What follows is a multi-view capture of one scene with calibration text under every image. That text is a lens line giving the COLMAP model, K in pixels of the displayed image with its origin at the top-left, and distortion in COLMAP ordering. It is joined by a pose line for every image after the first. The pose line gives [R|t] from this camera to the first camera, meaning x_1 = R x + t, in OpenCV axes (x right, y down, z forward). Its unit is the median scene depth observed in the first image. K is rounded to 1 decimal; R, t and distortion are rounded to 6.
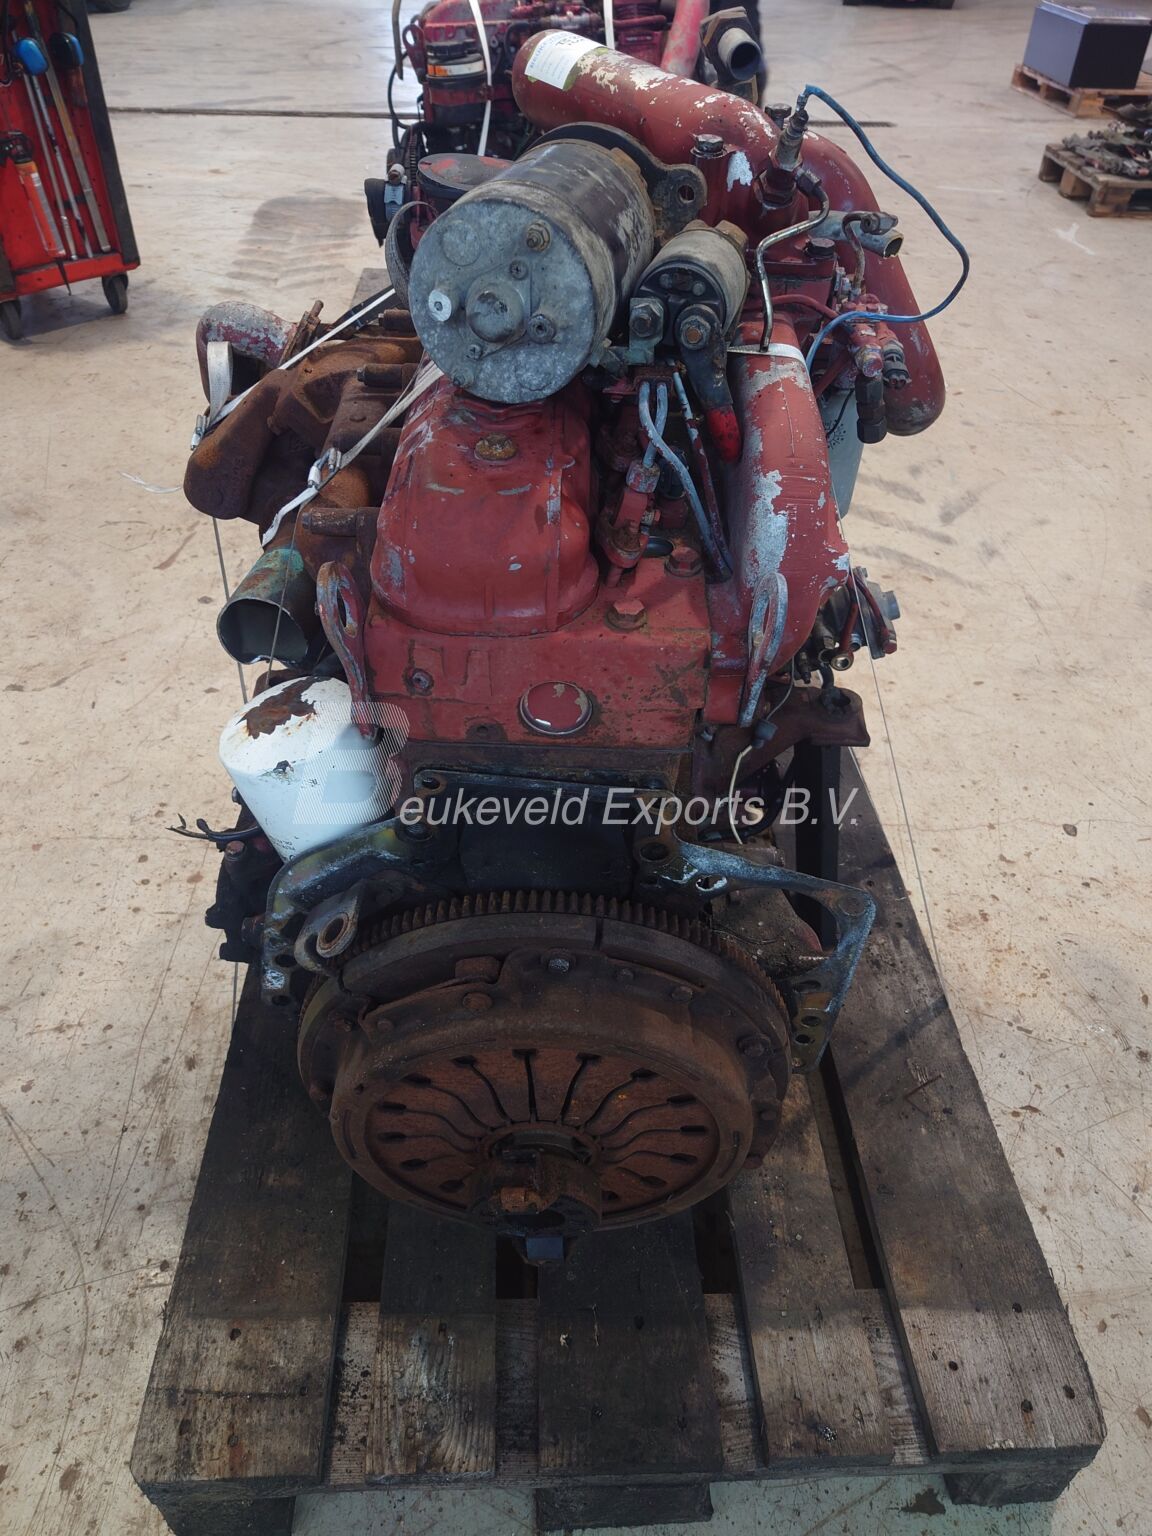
lens RADIAL K [[1103.3, 0, 576.0], [0, 1103.3, 768.0], [0, 0, 1]] dist [-0.003933, 0.005370]
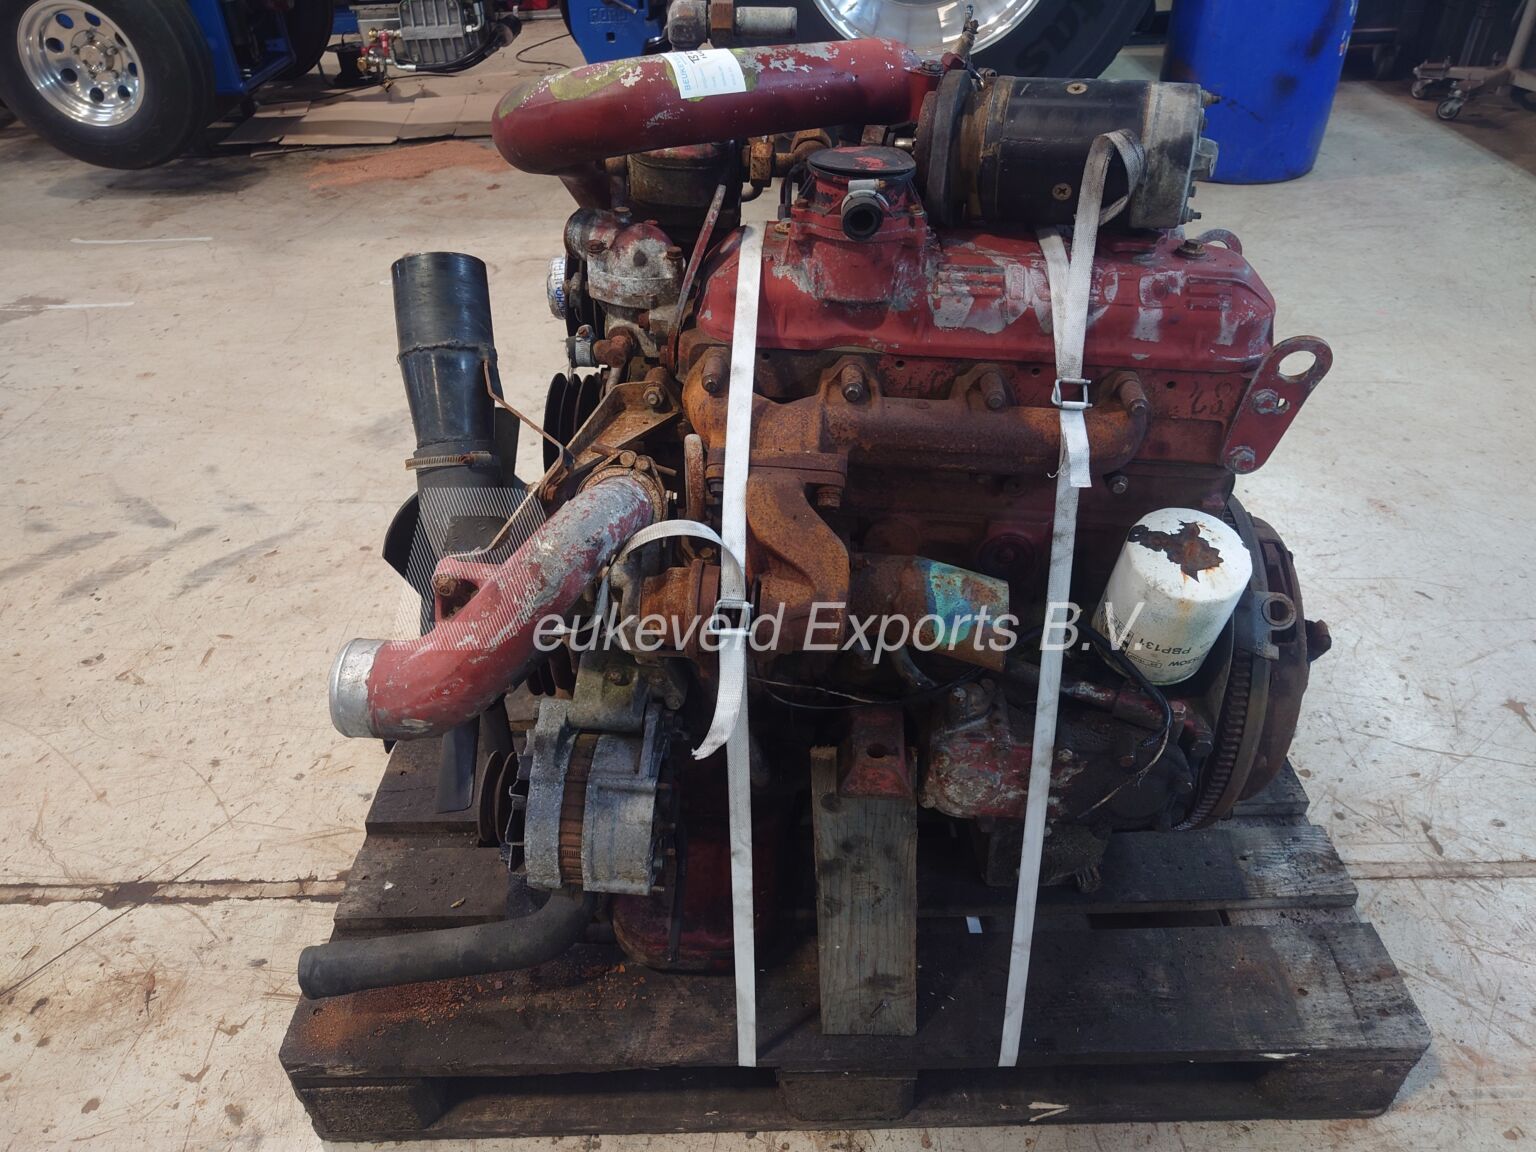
lens RADIAL K [[1091.7, 0, 768.0], [0, 1091.7, 576.0], [0, 0, 1]] dist [0.004347, 0.001555]
pose [[0.037074, -0.614691, 0.787896, -0.872517], [0.663561, 0.604671, 0.440522, -0.605584], [-0.747203, 0.506485, 0.430303, 0.594234]]
